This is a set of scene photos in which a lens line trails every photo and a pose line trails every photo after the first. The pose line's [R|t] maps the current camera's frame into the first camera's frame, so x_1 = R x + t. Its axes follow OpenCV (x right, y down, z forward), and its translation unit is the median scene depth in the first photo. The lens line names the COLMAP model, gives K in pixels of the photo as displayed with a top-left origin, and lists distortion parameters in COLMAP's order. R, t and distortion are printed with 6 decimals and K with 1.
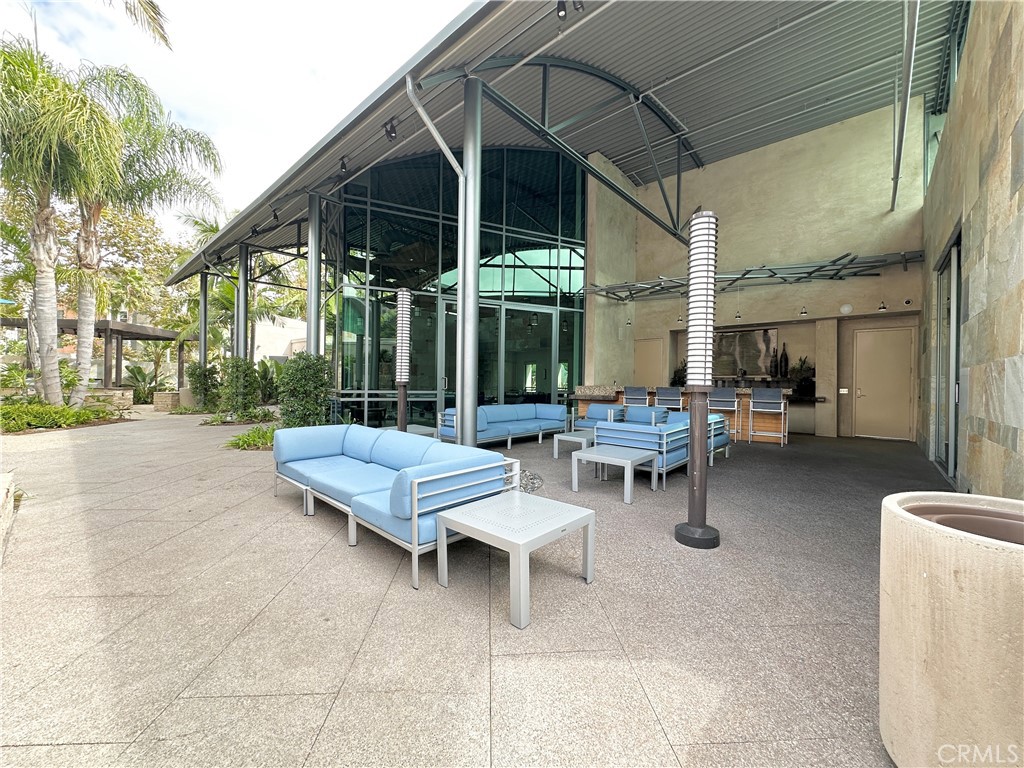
lens RADIAL K [[408.6, 0, 512.0], [0, 408.6, 384.0], [0, 0, 1]] dist [0.000152, -0.000081]
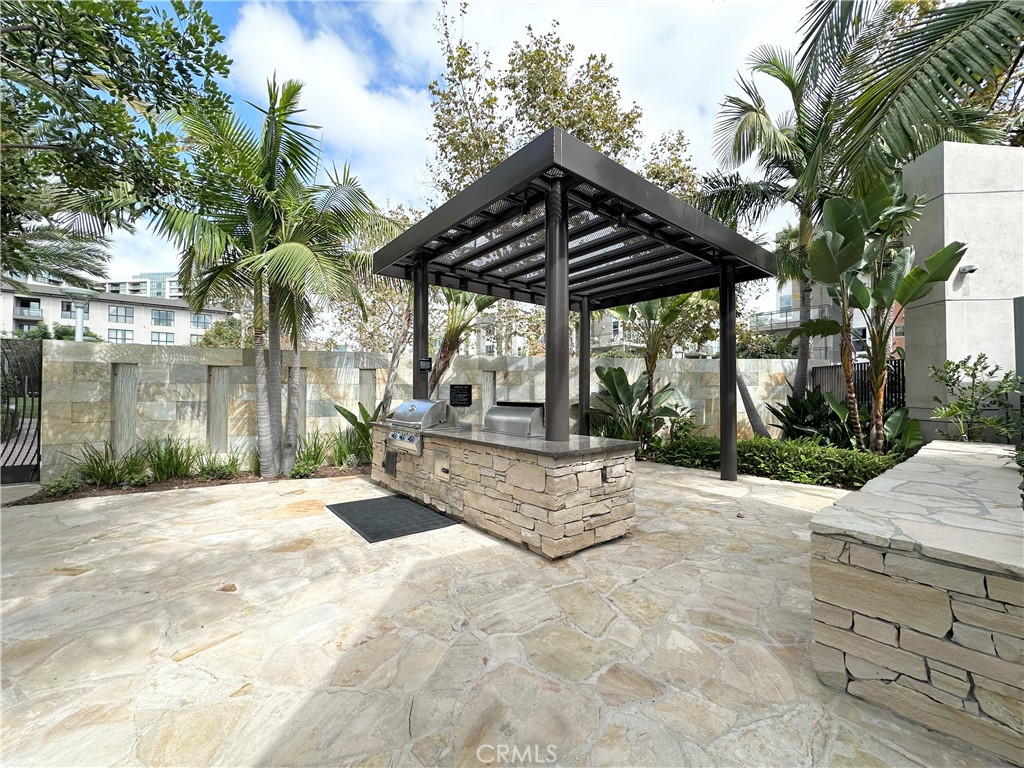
lens RADIAL K [[408.6, 0, 512.0], [0, 408.6, 384.0], [0, 0, 1]] dist [0.000152, -0.000081]
pose [[0.597137, -0.022235, -0.801831, -0.598292], [0.003075, 0.999672, -0.025431, -0.014330], [0.802134, 0.012720, 0.597009, 0.615405]]
